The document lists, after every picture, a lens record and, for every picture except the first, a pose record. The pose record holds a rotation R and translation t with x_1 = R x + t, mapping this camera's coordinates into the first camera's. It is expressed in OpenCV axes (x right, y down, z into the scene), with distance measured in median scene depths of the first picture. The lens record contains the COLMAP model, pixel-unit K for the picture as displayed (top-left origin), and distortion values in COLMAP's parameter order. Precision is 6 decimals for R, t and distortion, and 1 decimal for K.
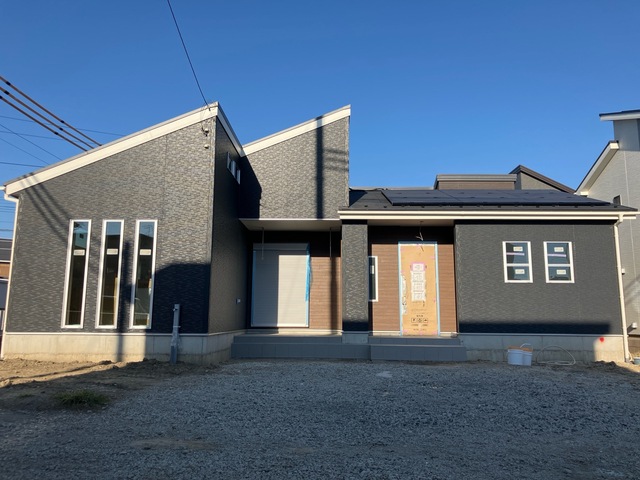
lens RADIAL K [[526.8, 0, 316.9], [0, 526.8, 237.1], [0, 0, 1]] dist [0.009000, 0.000230]
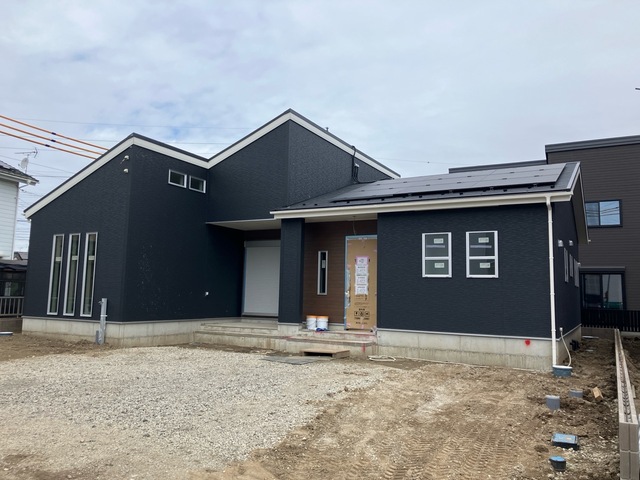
lens RADIAL K [[526.8, 0, 316.9], [0, 526.8, 237.1], [0, 0, 1]] dist [0.009000, 0.000230]
pose [[0.887819, -0.037688, -0.458647, 0.621049], [0.056582, 0.998019, 0.027519, -0.021918], [0.456701, -0.050383, 0.888192, 0.080115]]
